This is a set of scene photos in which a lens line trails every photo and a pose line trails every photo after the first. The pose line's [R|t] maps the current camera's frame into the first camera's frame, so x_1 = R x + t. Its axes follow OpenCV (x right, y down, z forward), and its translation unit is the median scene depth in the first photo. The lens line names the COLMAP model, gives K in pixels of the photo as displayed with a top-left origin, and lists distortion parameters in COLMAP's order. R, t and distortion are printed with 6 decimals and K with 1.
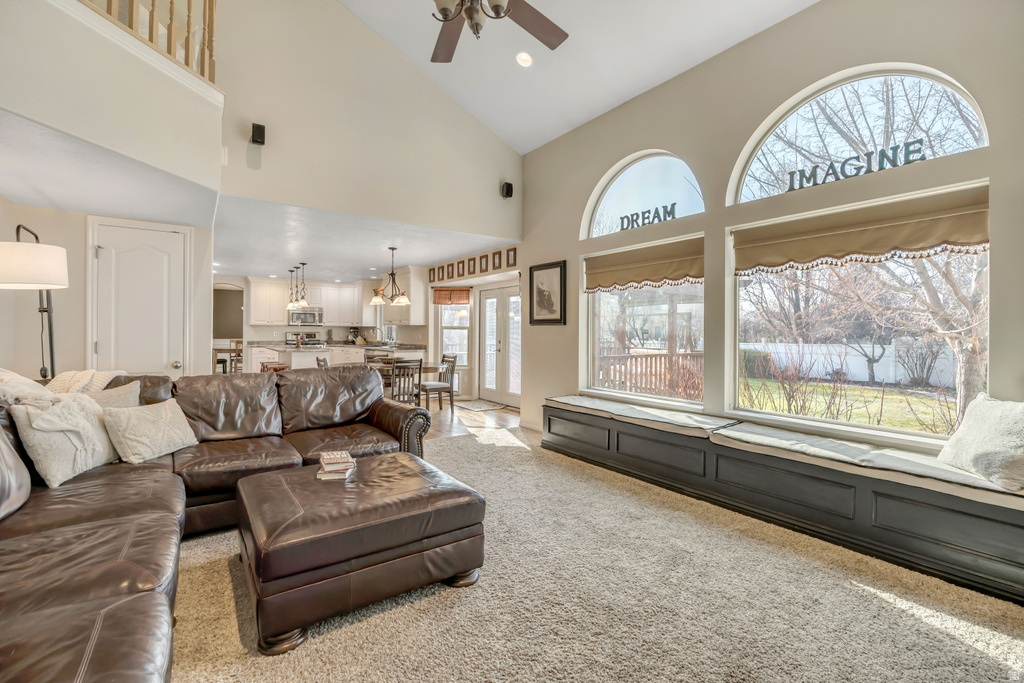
lens RADIAL K [[458.1, 0, 515.9], [0, 458.1, 335.7], [0, 0, 1]] dist [-0.011961, -0.000213]
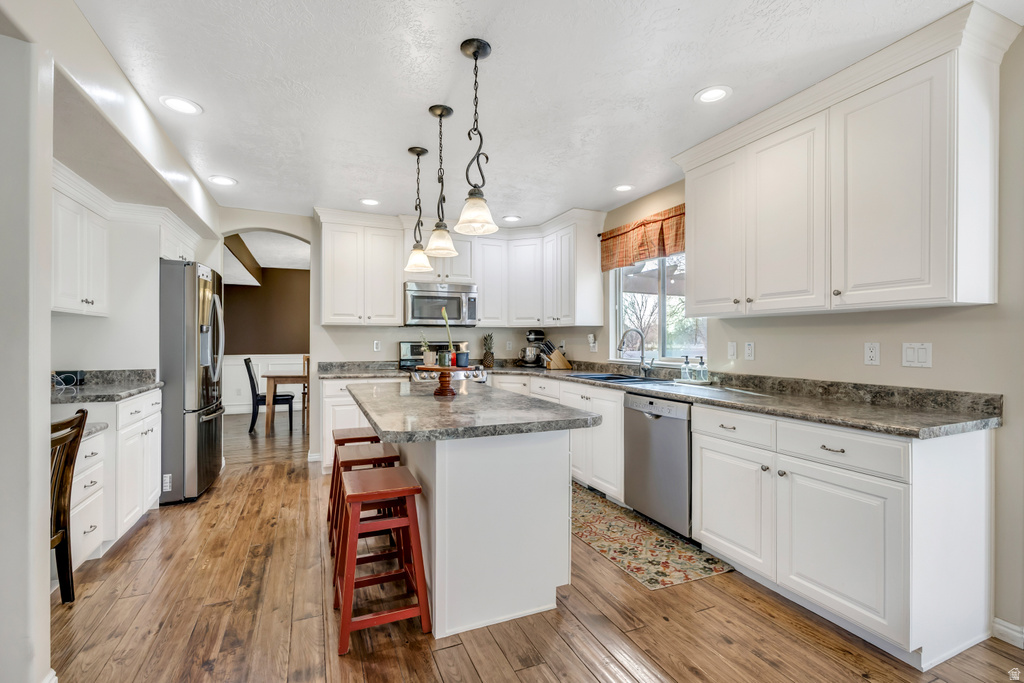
lens RADIAL K [[458.1, 0, 507.4], [0, 458.1, 342.3], [0, 0, 1]] dist [-0.011961, -0.000213]
pose [[0.975571, -0.006161, -0.219597, -0.293278], [0.005245, 0.999975, -0.004755, -0.004022], [0.219621, 0.003487, 0.975579, 0.569526]]
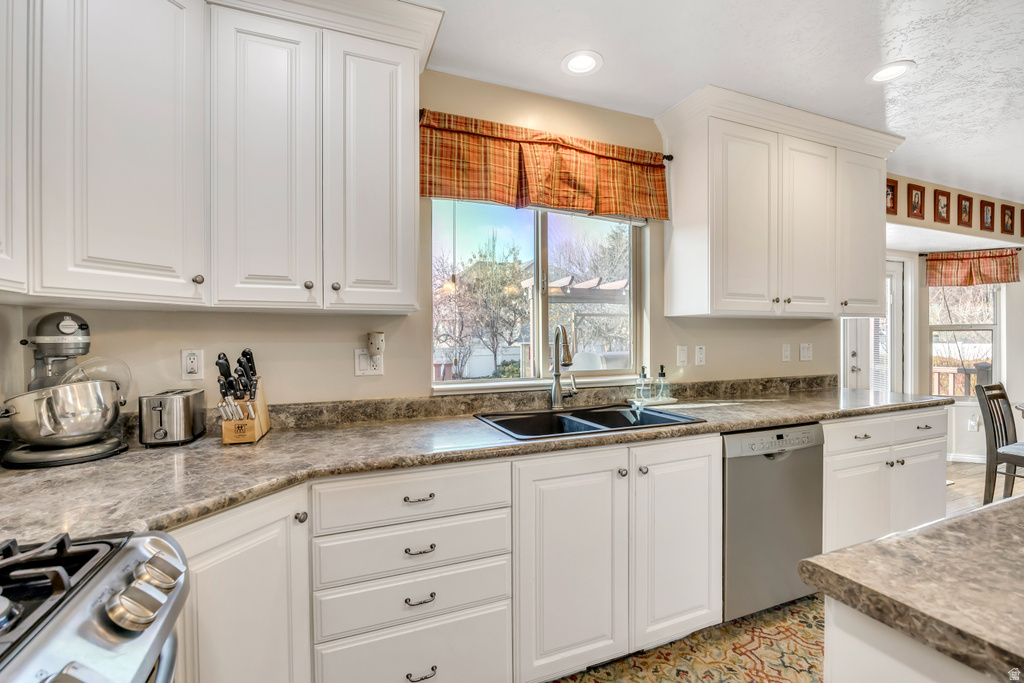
lens RADIAL K [[458.1, 0, 510.5], [0, 458.1, 335.1], [0, 0, 1]] dist [-0.011961, -0.000213]
pose [[0.219571, -0.000461, 0.975596, -0.464579], [0.016497, 0.999859, -0.003241, -0.010631], [-0.975457, 0.016806, 0.219547, 0.900260]]
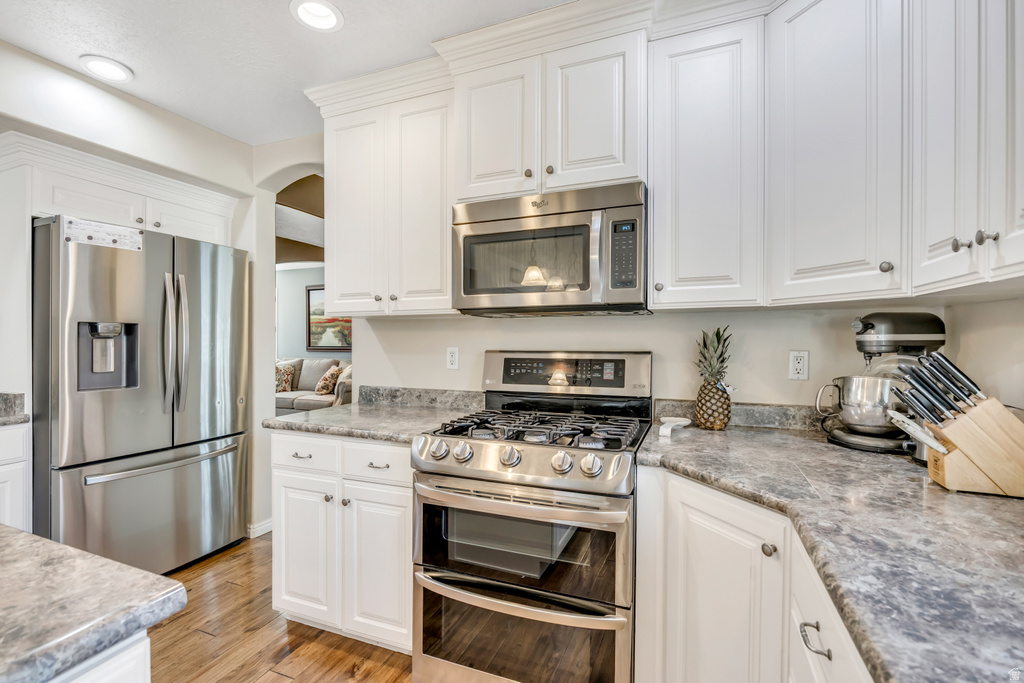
lens RADIAL K [[458.1, 0, 506.0], [0, 458.1, 340.5], [0, 0, 1]] dist [-0.011961, -0.000213]
pose [[0.537033, -0.004324, -0.843550, -0.320491], [0.000074, 0.999987, -0.005078, -0.010393], [0.843561, 0.002664, 0.537026, 0.878461]]
